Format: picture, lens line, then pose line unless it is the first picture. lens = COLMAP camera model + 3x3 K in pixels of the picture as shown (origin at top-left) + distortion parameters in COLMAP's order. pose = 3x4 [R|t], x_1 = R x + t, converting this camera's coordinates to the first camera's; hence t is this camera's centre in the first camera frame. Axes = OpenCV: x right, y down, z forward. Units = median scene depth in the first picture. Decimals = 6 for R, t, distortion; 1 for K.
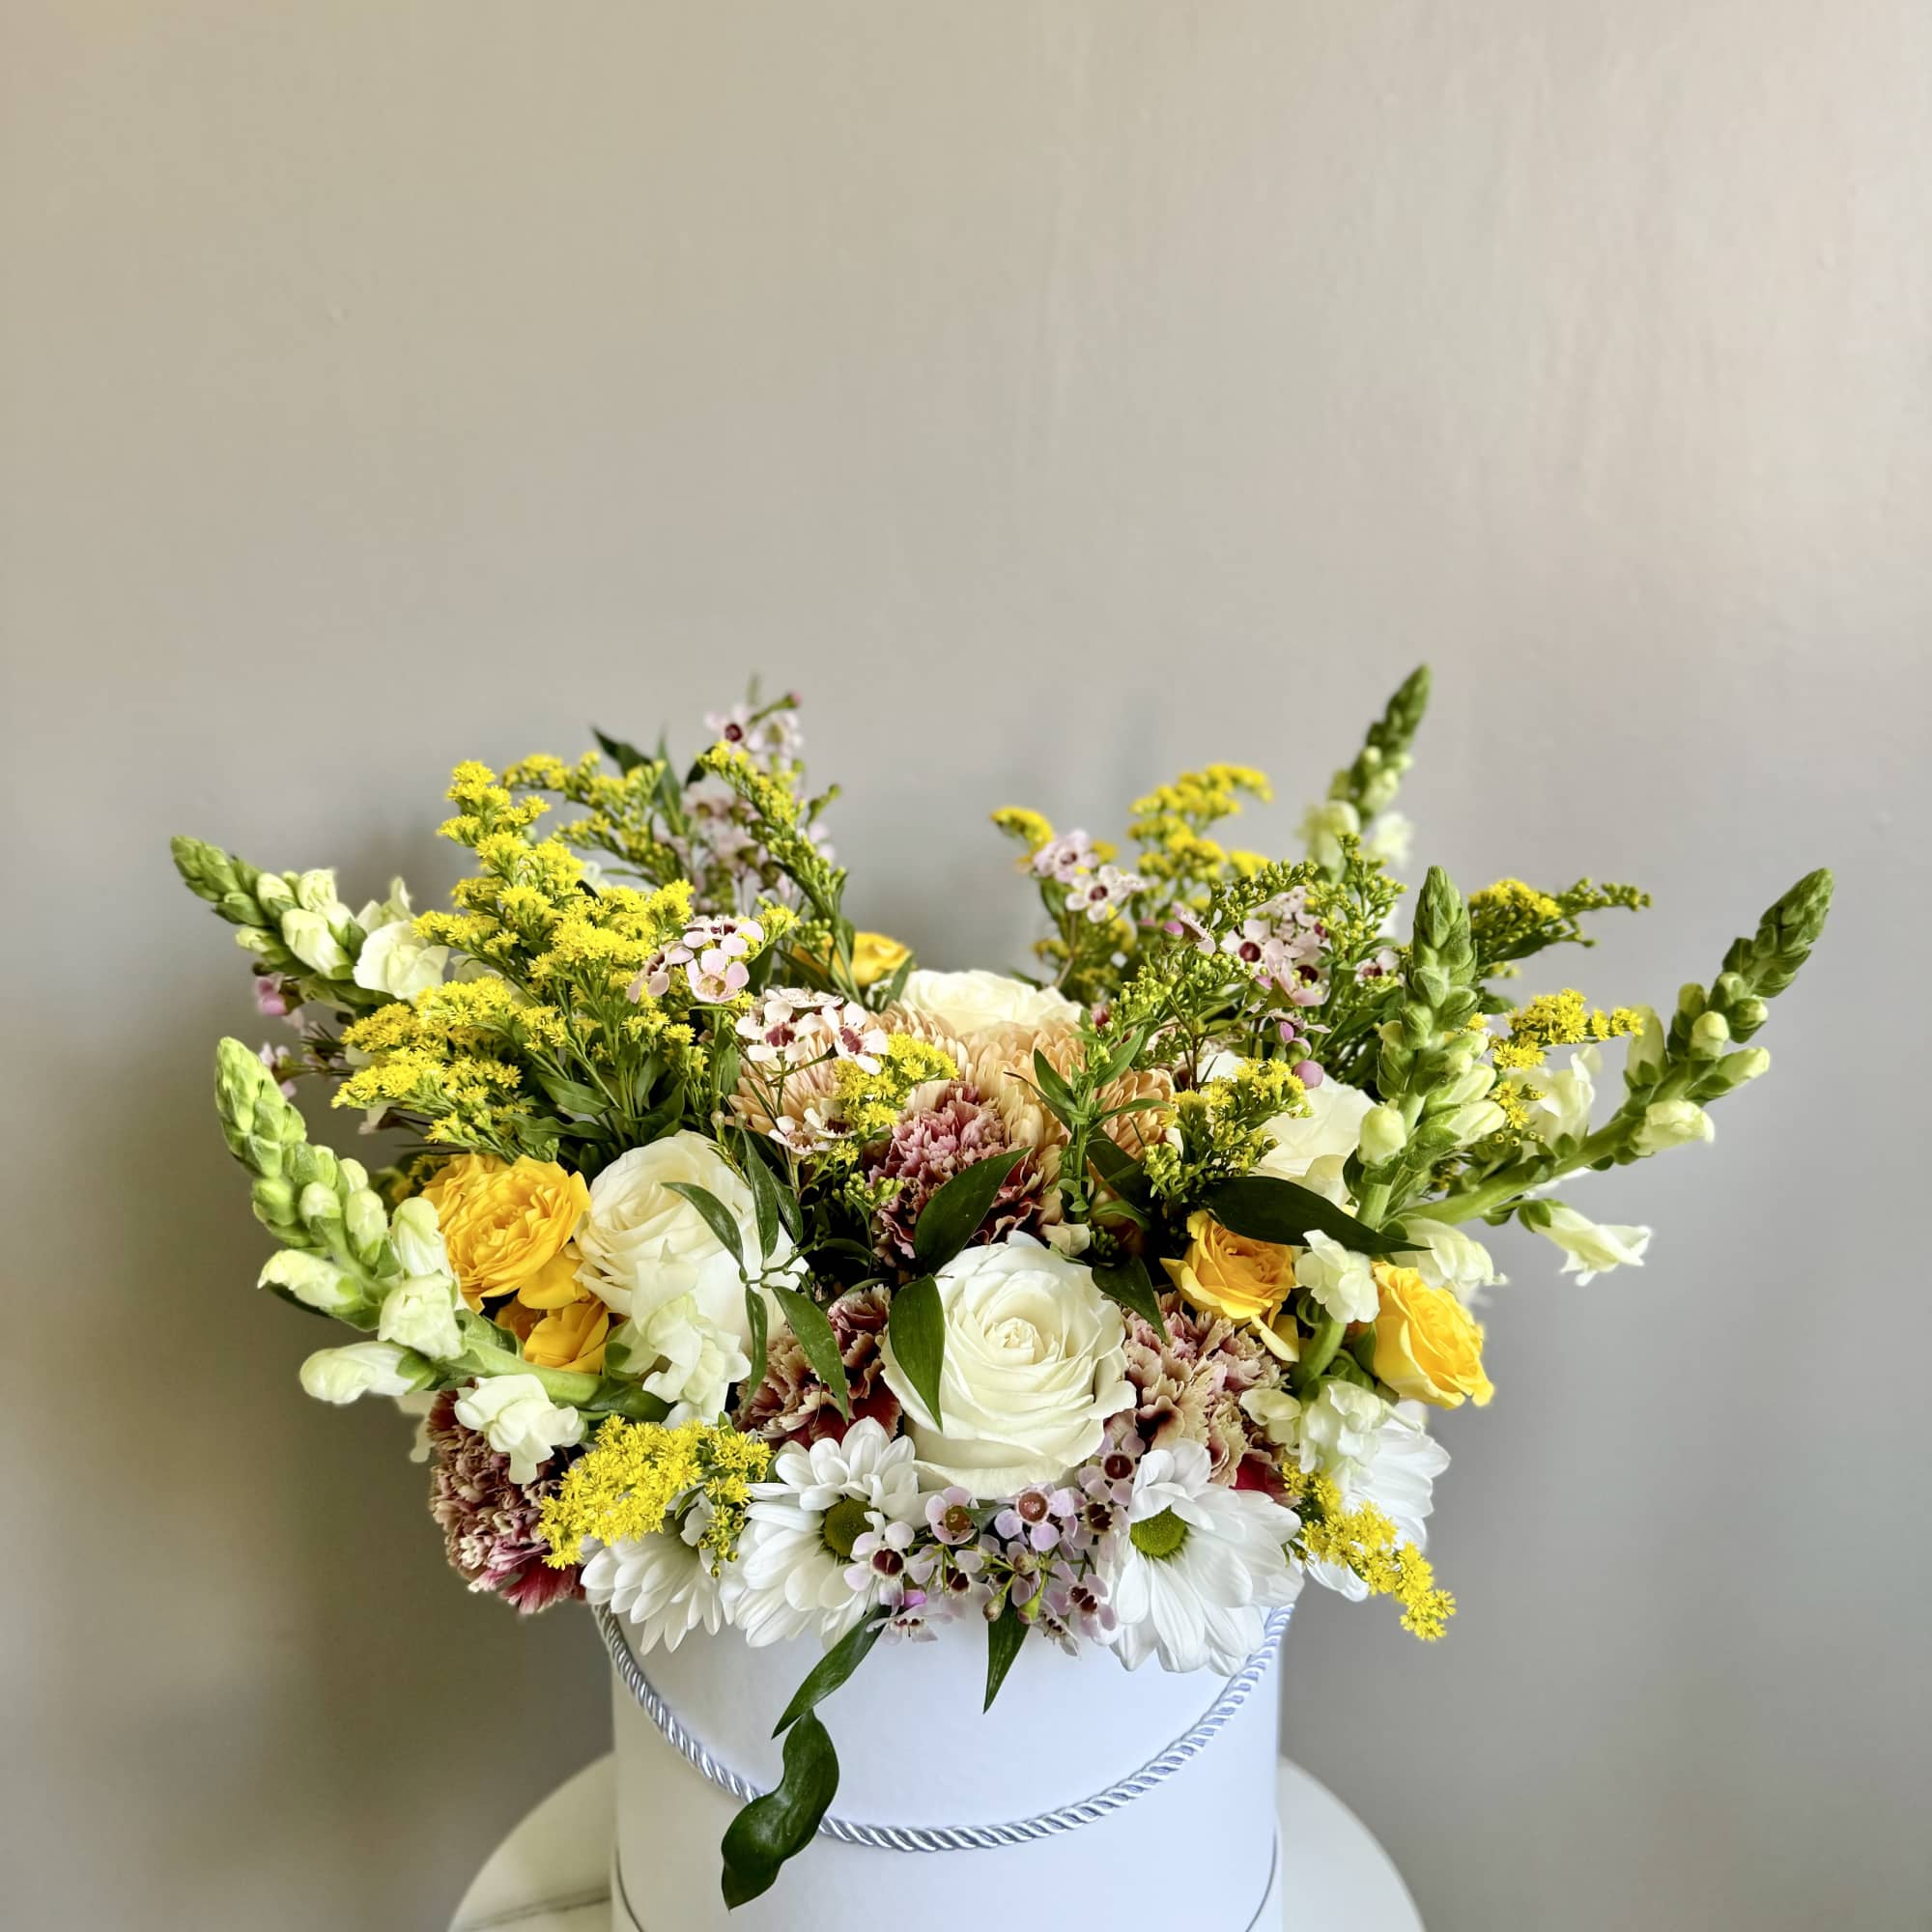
lens RADIAL K [[1816.9, 0, 966.0], [0, 1816.9, 966.0], [0, 0, 1]] dist [0.175169, -0.473224]
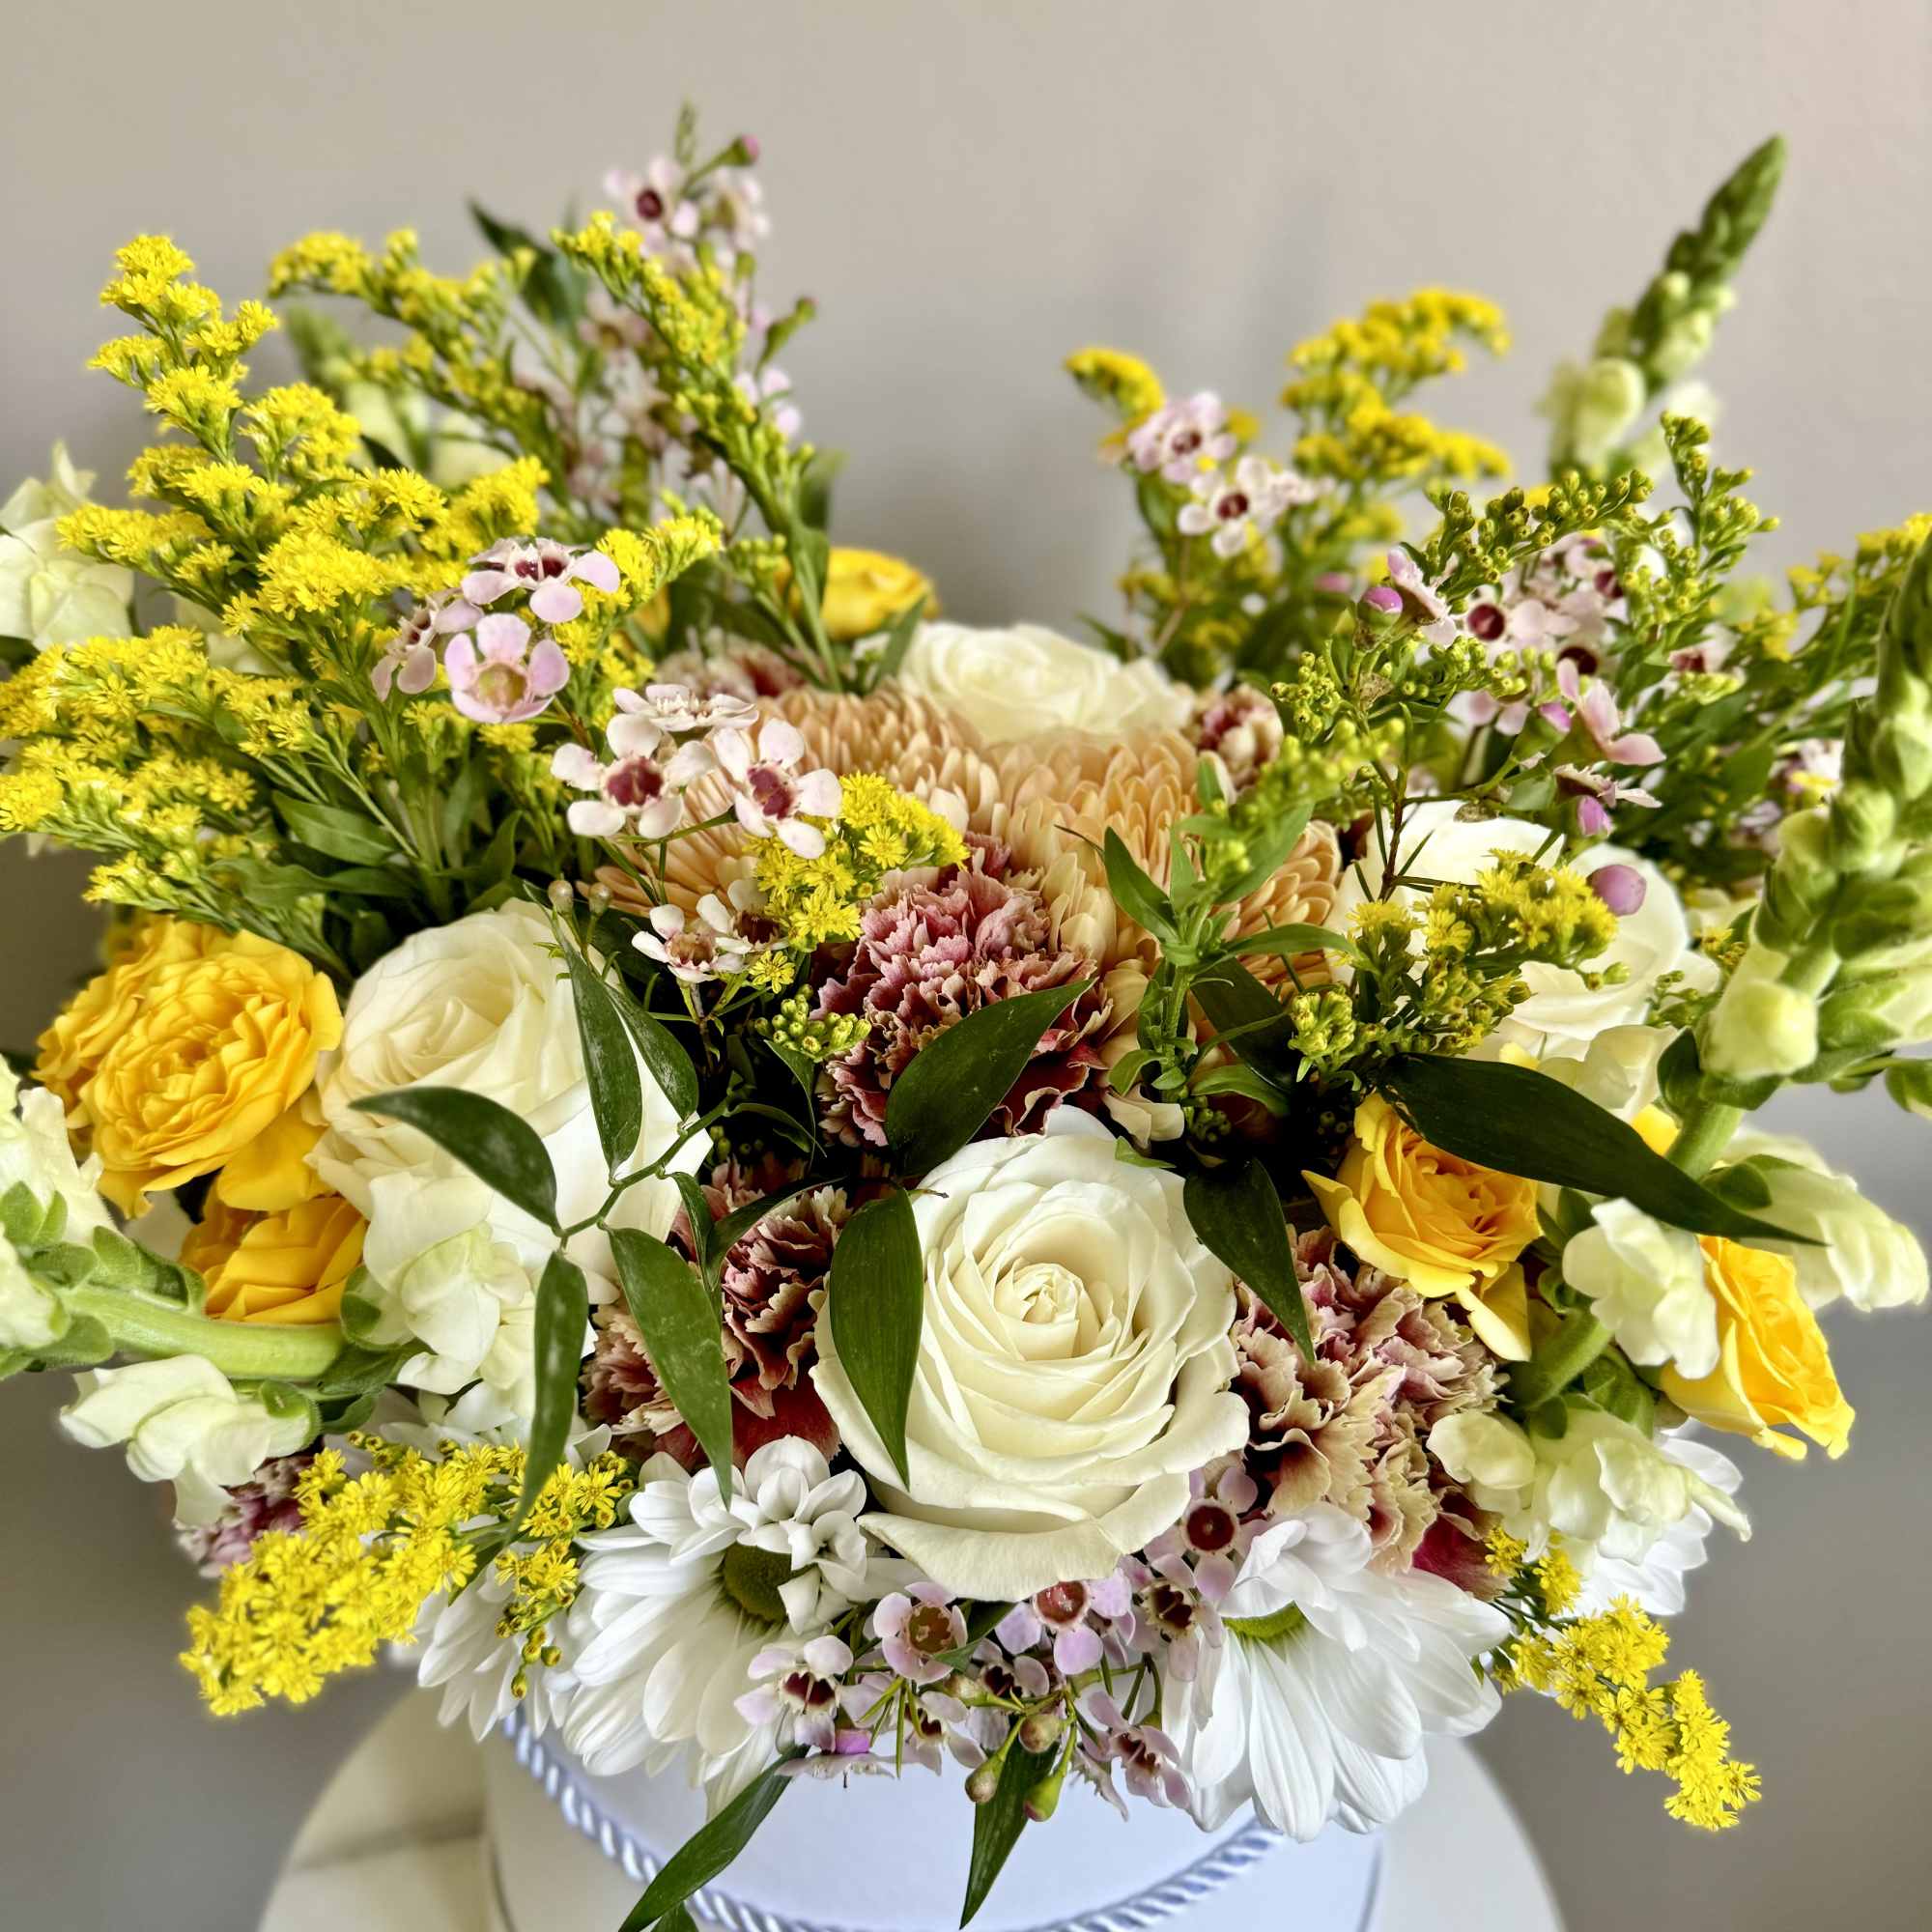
lens RADIAL K [[1816.9, 0, 966.0], [0, 1816.9, 966.0], [0, 0, 1]] dist [0.175169, -0.473224]
pose [[0.998204, 0.047446, -0.036572, 0.016401], [-0.037527, 0.971125, 0.235601, -0.037075], [0.046694, -0.233805, 0.971162, 0.429623]]
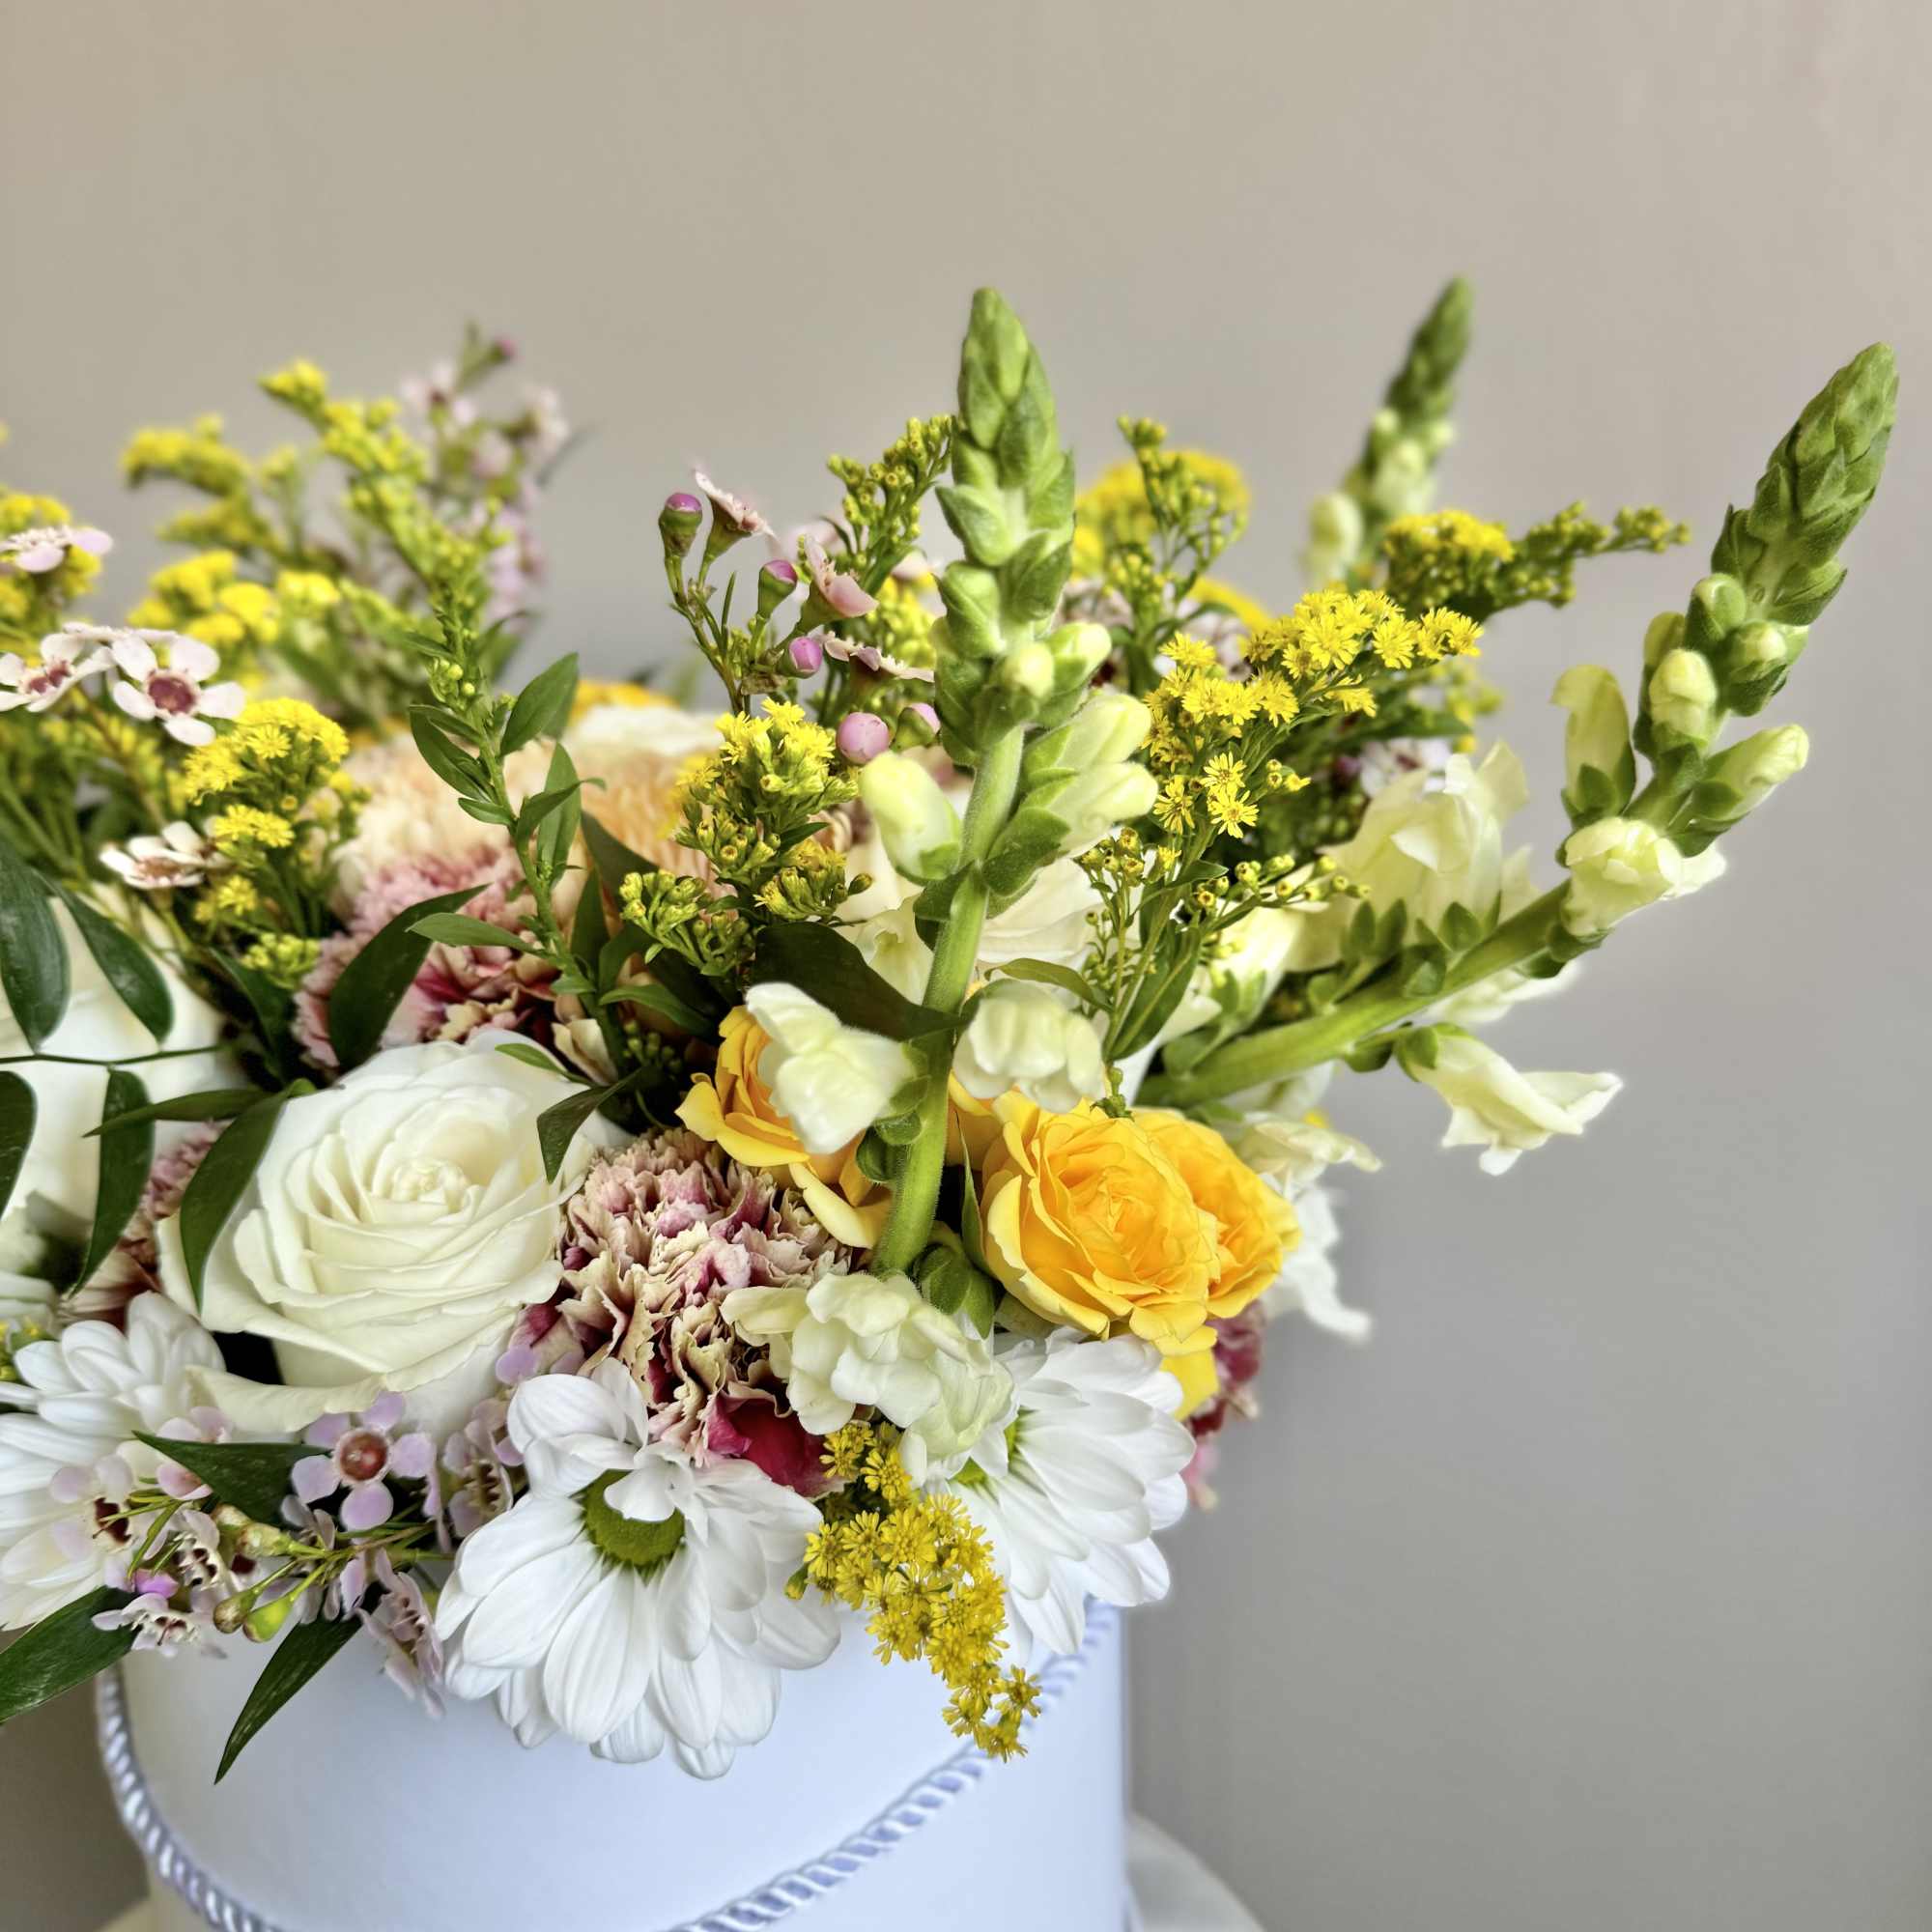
lens RADIAL K [[1864.7, 0, 966.0], [0, 1864.7, 966.0], [0, 0, 1]] dist [0.142158, -0.368021]
pose [[0.968430, 0.021188, -0.248385, 0.338108], [-0.025116, 0.999604, -0.012653, 0.127122], [0.248019, 0.018492, 0.968579, 0.415578]]
